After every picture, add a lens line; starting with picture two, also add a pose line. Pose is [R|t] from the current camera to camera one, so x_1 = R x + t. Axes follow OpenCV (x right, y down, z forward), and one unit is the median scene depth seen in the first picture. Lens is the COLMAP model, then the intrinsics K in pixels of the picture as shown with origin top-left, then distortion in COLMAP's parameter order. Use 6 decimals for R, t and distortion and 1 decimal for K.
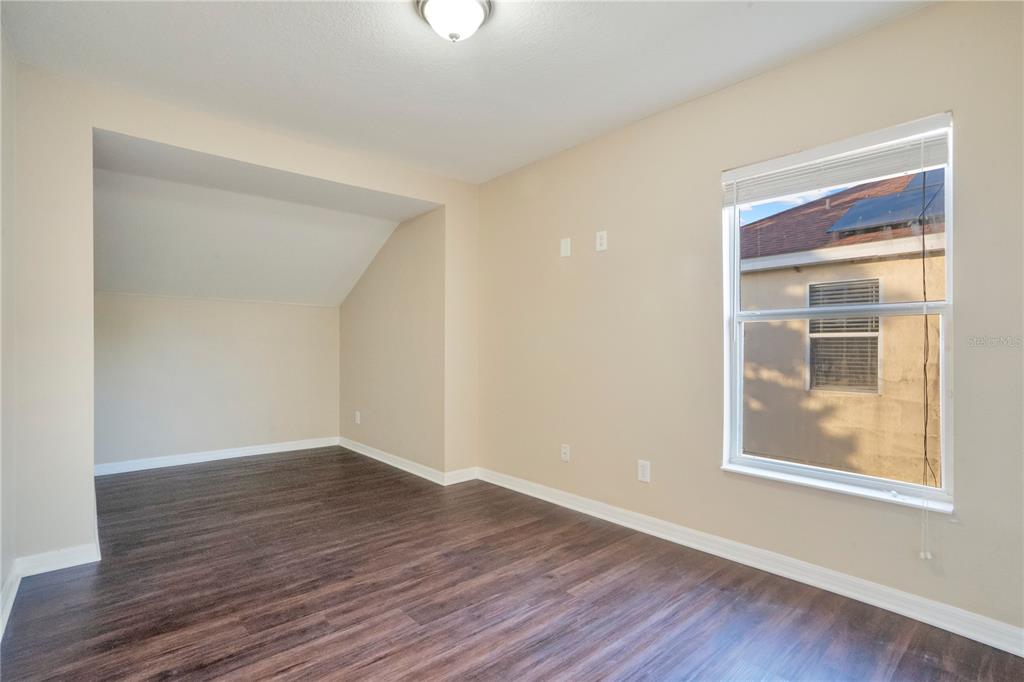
lens RADIAL K [[498.5, 0, 509.6], [0, 498.5, 344.6], [0, 0, 1]] dist [-0.014496, 0.007191]
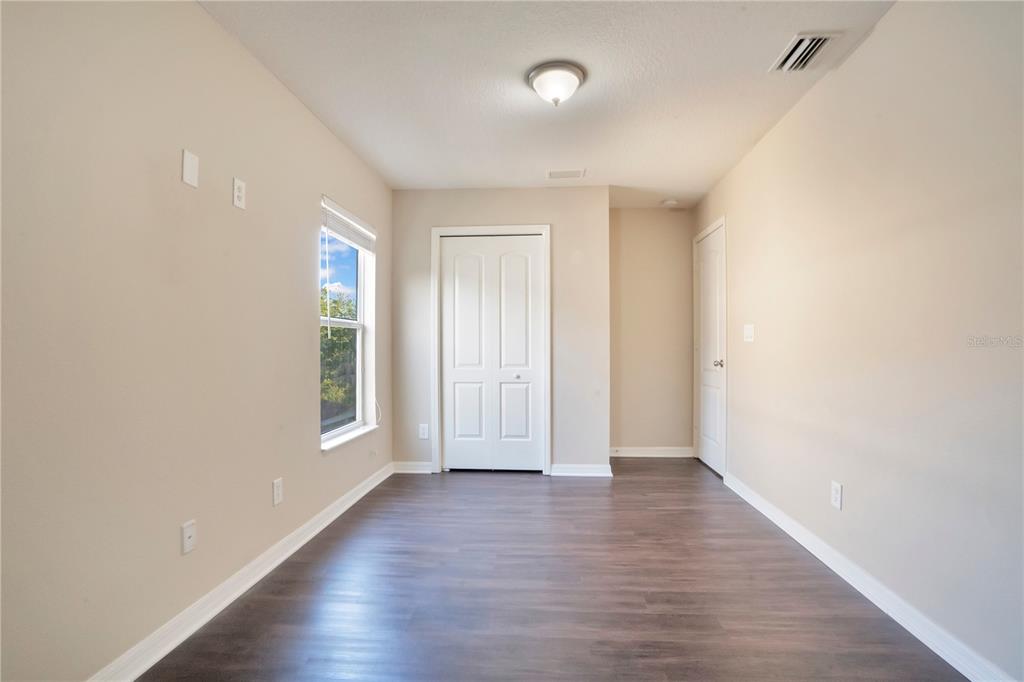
lens RADIAL K [[498.5, 0, 510.8], [0, 498.5, 340.6], [0, 0, 1]] dist [-0.014496, 0.007191]
pose [[-0.700218, 0.002163, 0.713926, -0.929954], [-0.004758, 0.999959, -0.007696, -0.001743], [-0.713913, -0.008785, -0.700179, 1.963024]]
